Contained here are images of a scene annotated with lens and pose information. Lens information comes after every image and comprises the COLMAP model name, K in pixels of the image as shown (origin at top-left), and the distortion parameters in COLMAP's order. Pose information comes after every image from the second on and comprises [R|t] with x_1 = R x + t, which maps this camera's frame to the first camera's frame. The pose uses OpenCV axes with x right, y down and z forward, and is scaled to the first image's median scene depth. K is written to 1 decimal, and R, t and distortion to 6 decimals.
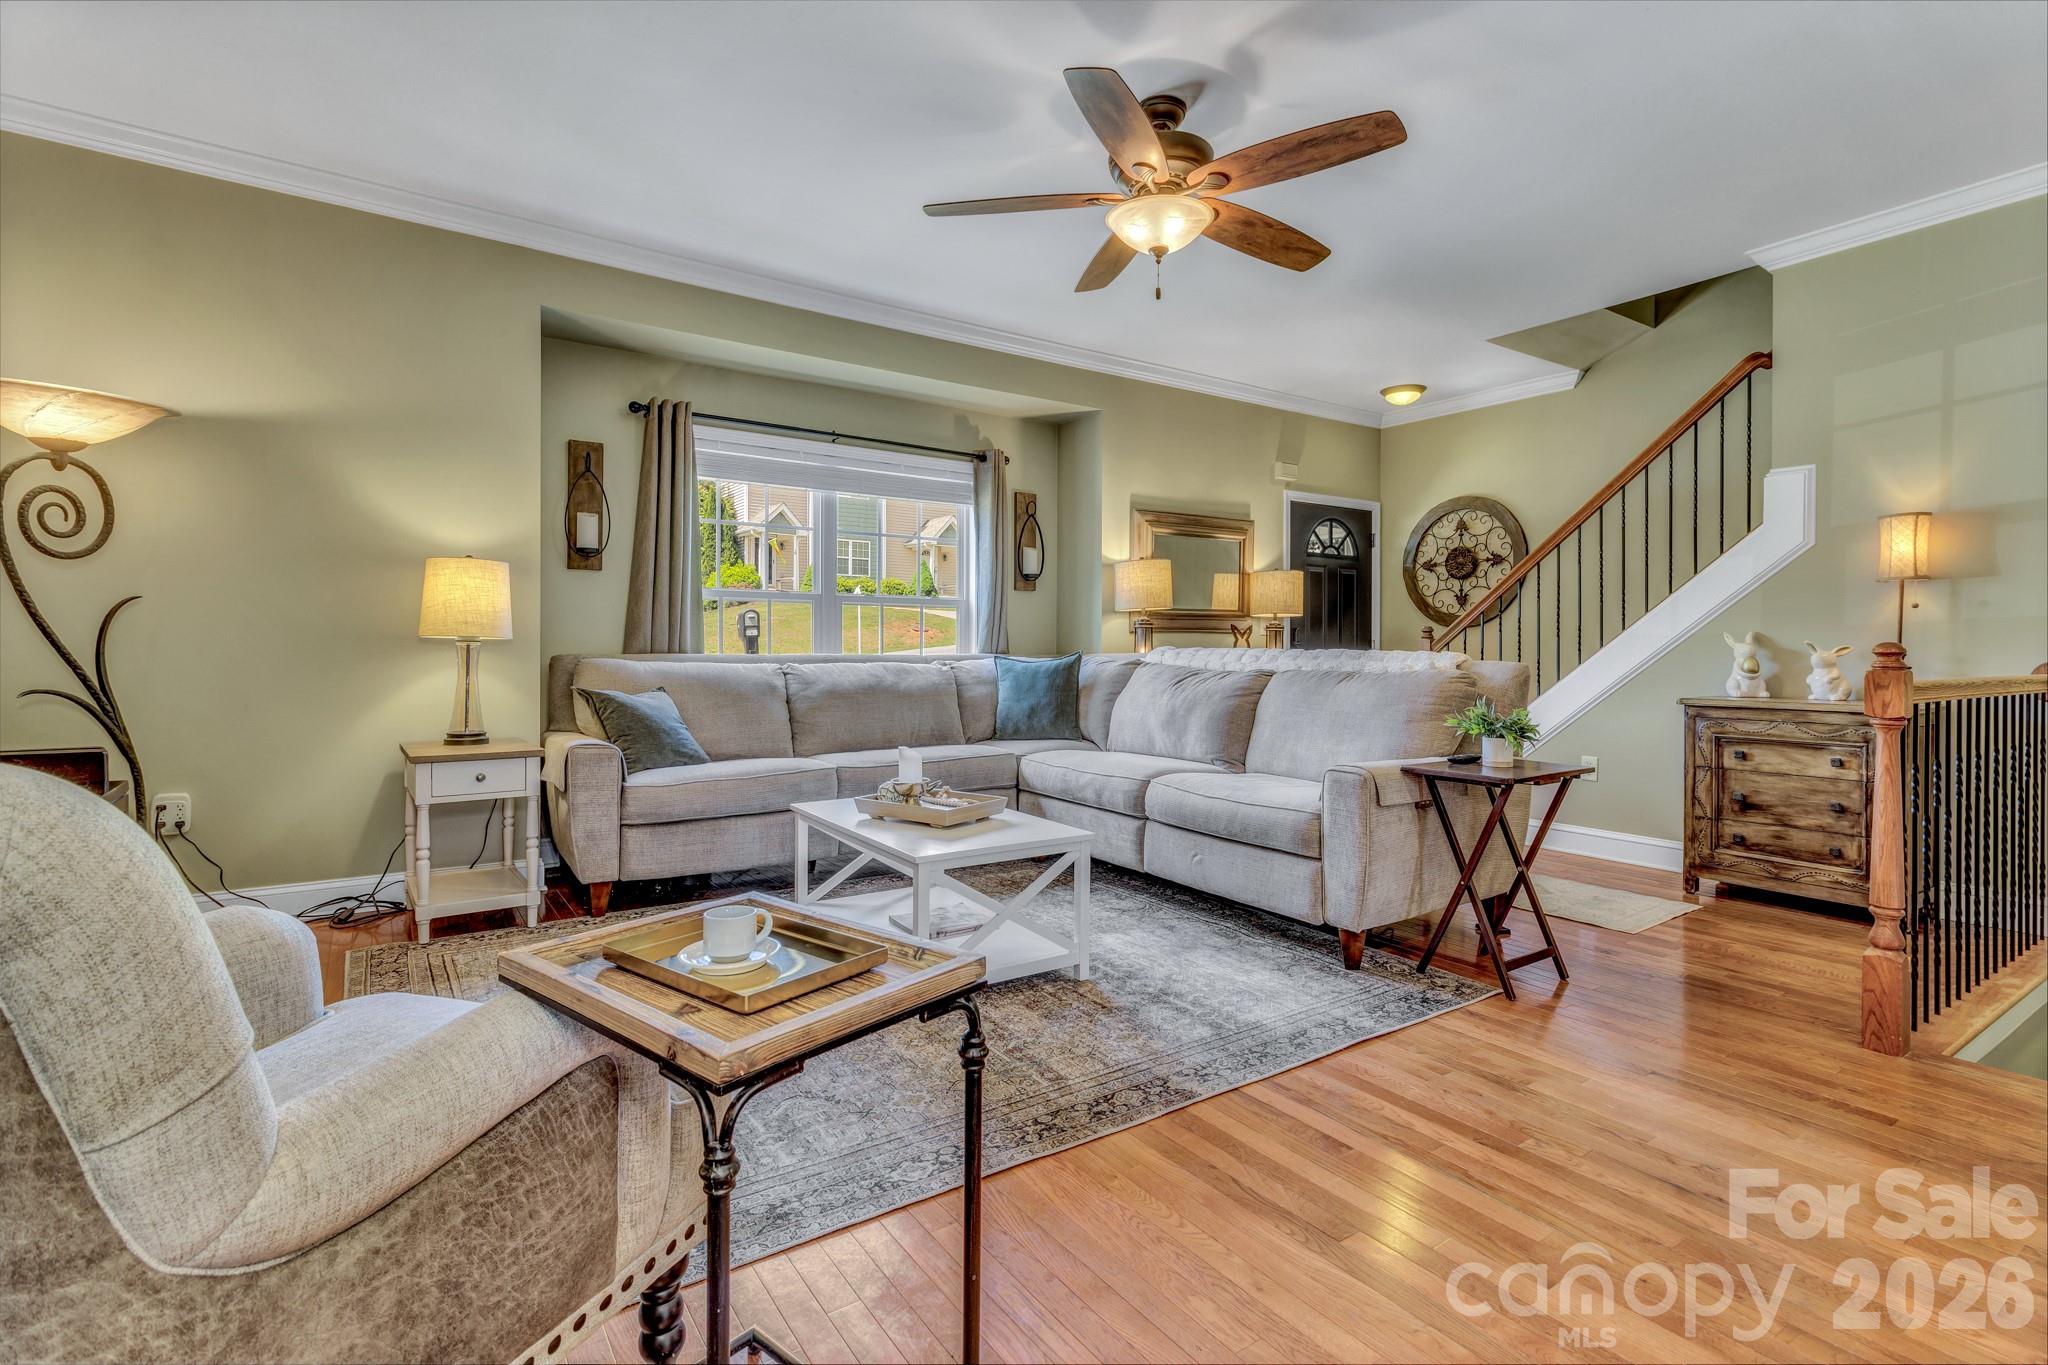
lens RADIAL K [[962.0, 0, 1036.5], [0, 962.0, 650.9], [0, 0, 1]] dist [0.006777, 0.001435]
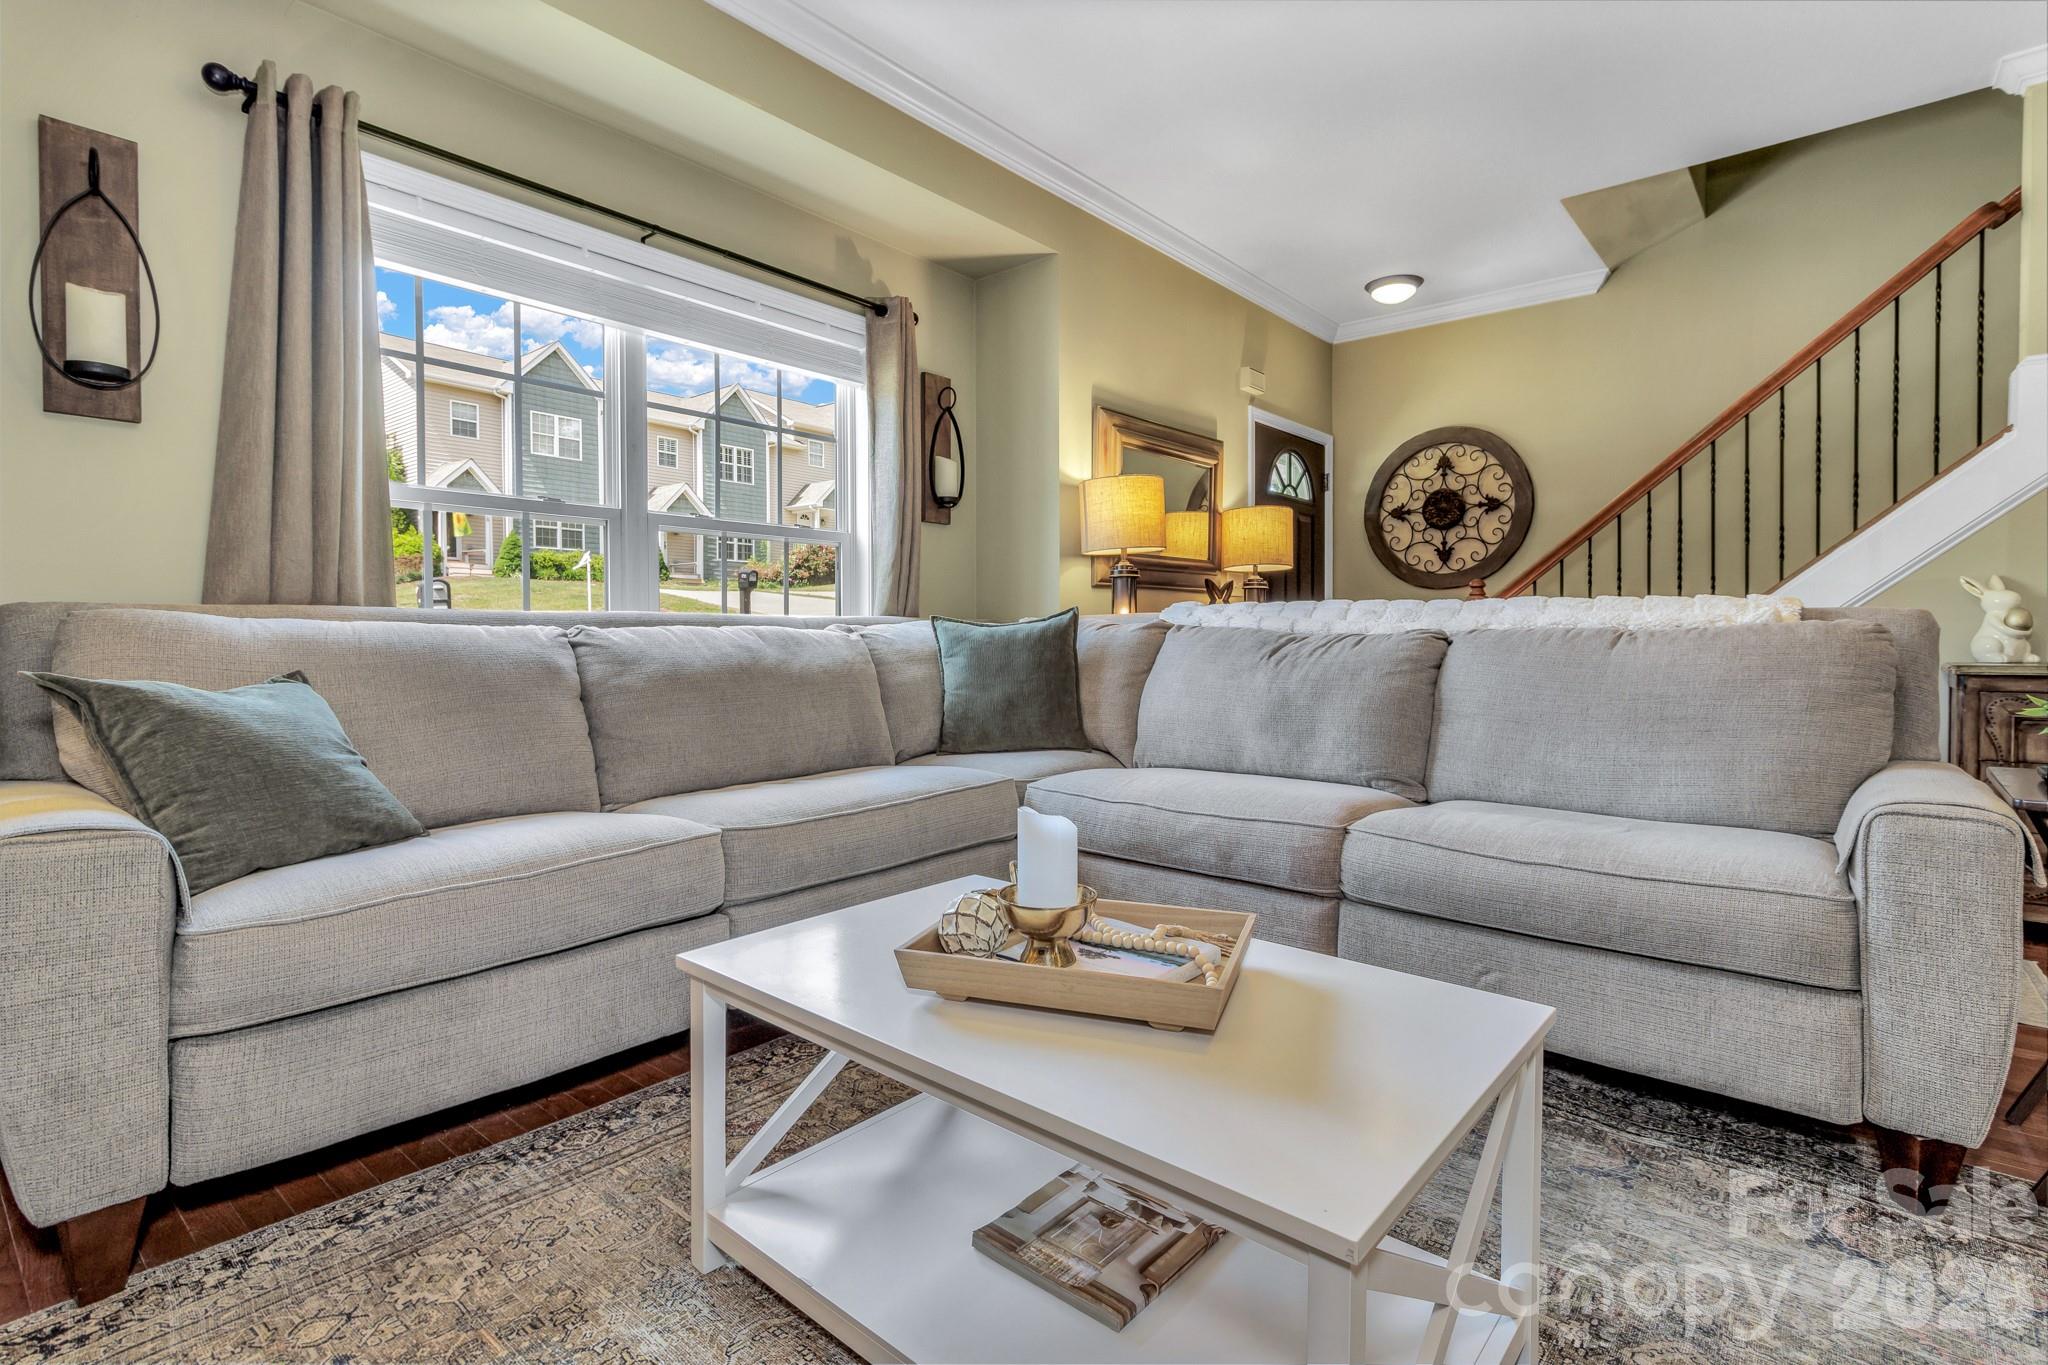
lens RADIAL K [[962.0, 0, 1024.5], [0, 962.0, 656.1], [0, 0, 1]] dist [0.006777, 0.001435]
pose [[0.964026, -0.010553, 0.265600, -0.160621], [0.005895, 0.999815, 0.018330, 0.021291], [-0.265744, -0.016105, 0.963909, 0.420409]]
